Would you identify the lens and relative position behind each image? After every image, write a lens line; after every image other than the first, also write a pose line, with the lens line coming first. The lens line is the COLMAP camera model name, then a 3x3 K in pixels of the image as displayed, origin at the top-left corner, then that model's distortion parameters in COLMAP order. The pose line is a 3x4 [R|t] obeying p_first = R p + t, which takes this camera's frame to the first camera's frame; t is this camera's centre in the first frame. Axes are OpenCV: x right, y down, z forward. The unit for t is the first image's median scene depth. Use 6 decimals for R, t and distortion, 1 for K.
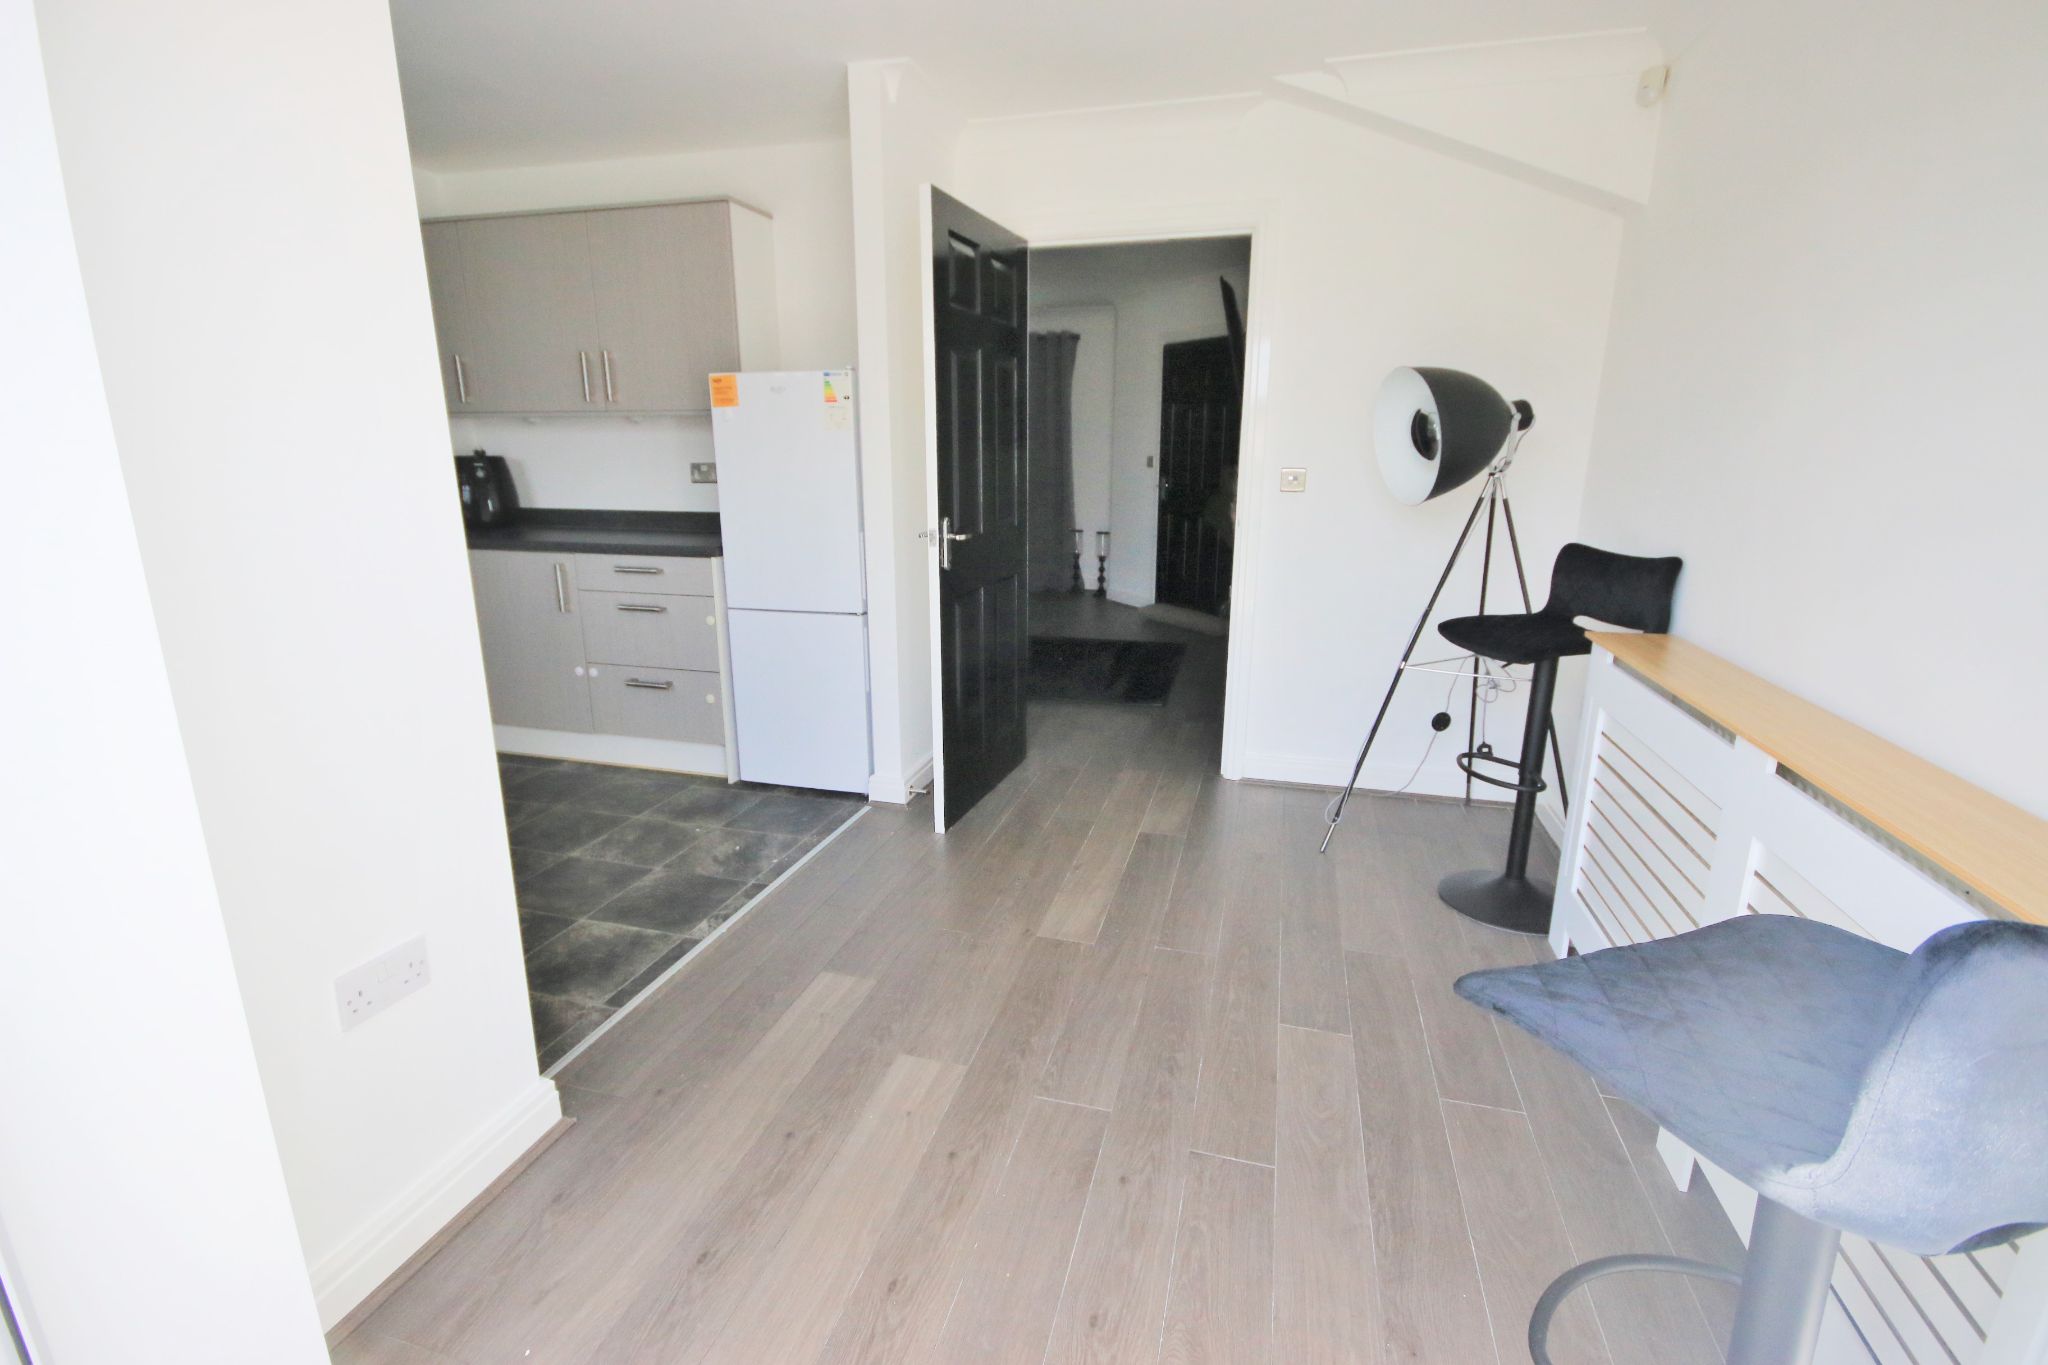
lens RADIAL K [[936.8, 0, 1019.2], [0, 936.8, 684.4], [0, 0, 1]] dist [0.004223, -0.000036]
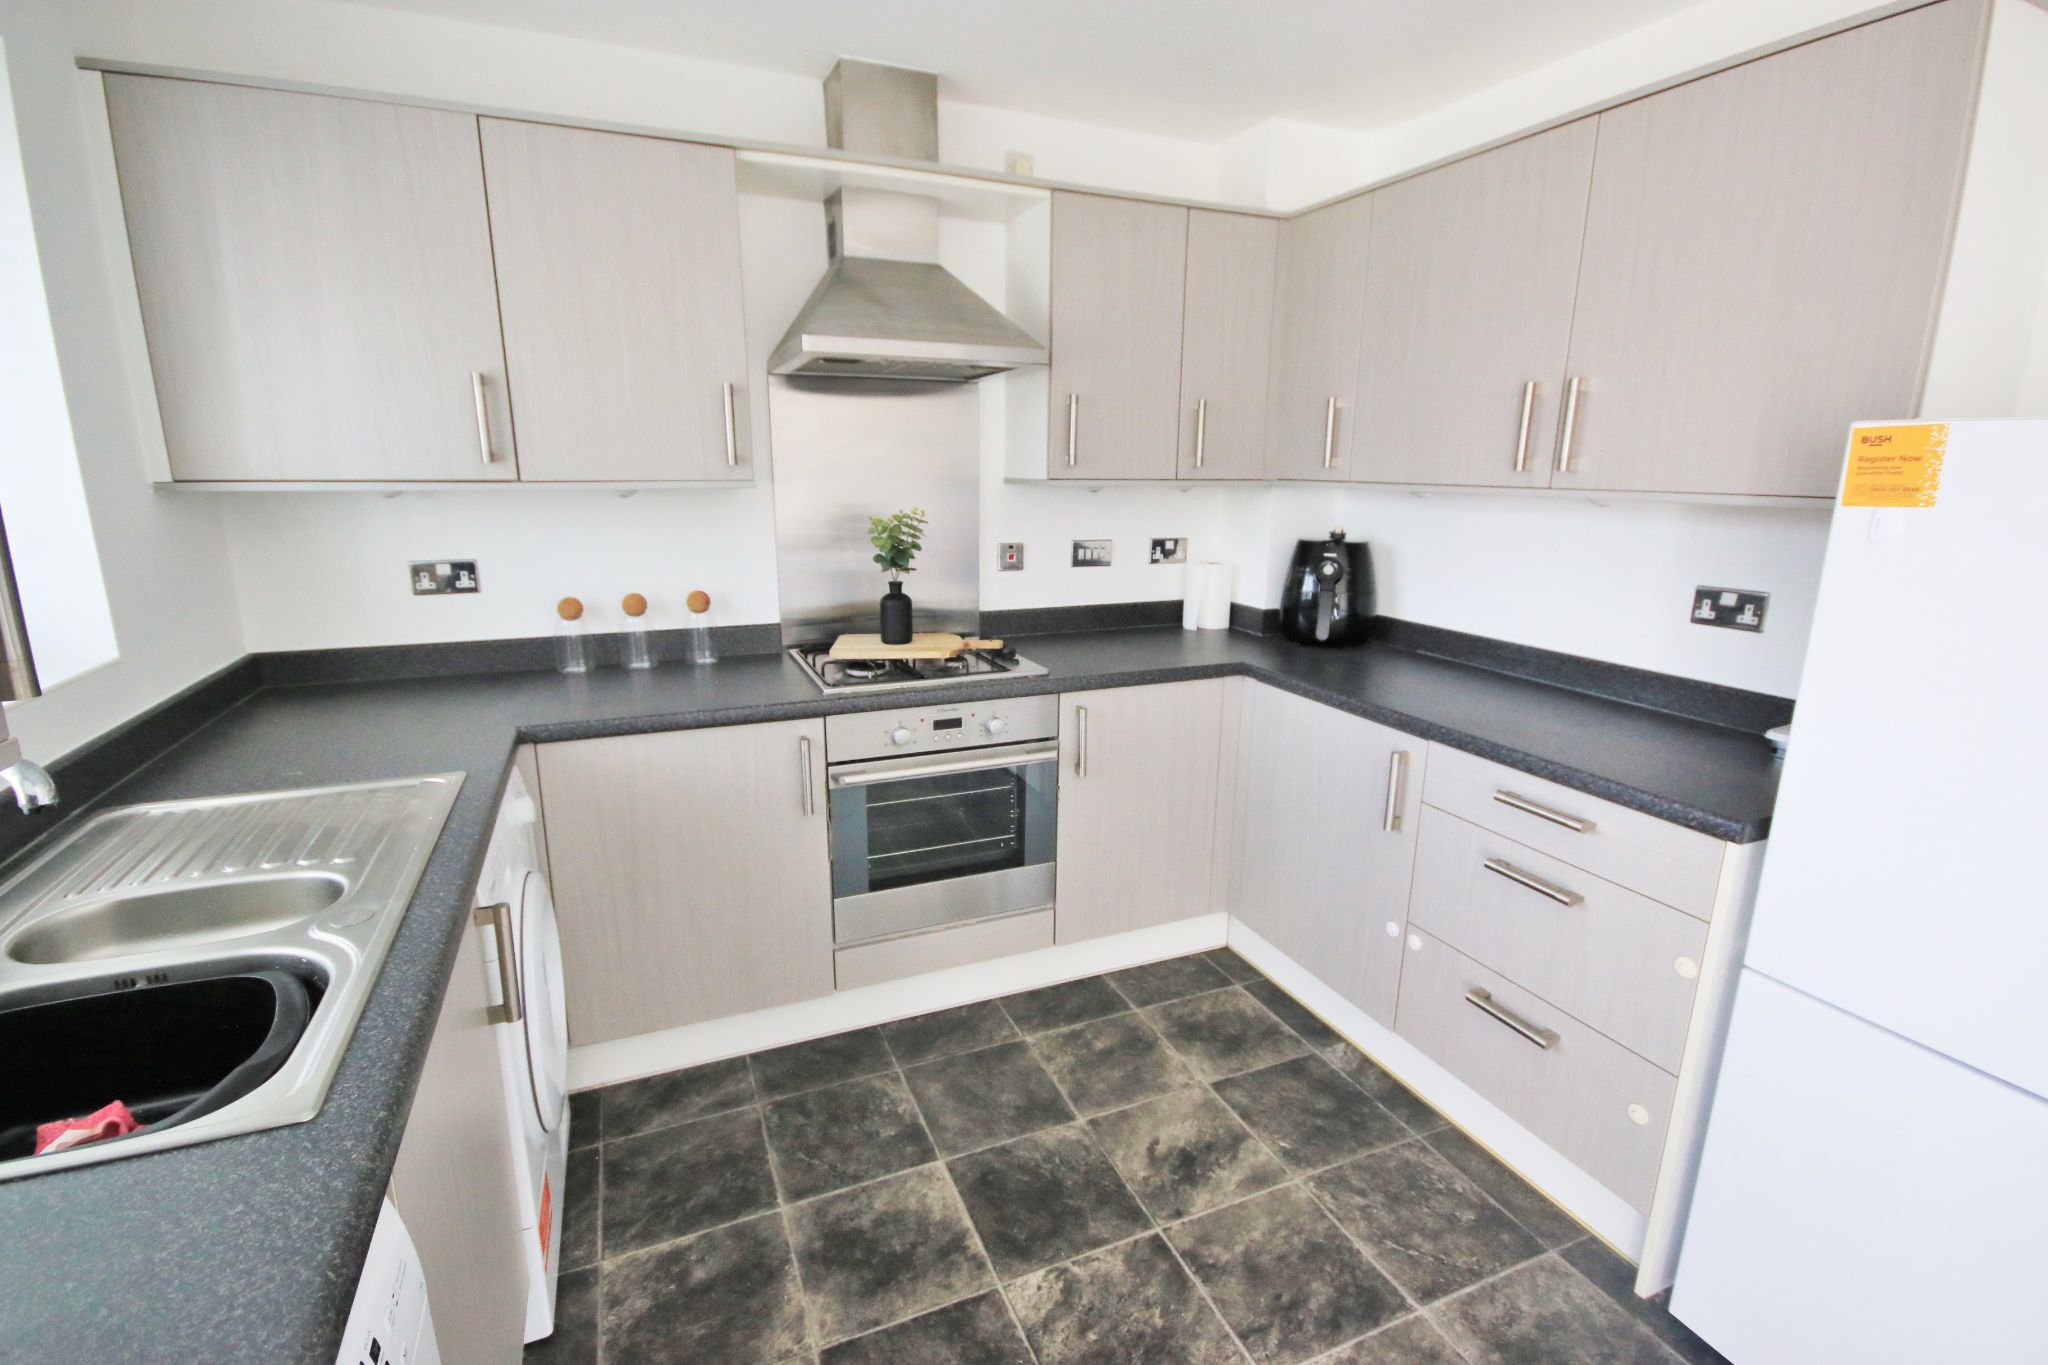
lens RADIAL K [[936.8, 0, 1018.9], [0, 936.8, 675.9], [0, 0, 1]] dist [0.004223, -0.000036]
pose [[0.630822, 0.181490, -0.754404, -0.208402], [-0.203024, 0.976996, 0.065274, -0.161440], [0.748896, 0.111986, 0.653157, 0.435644]]
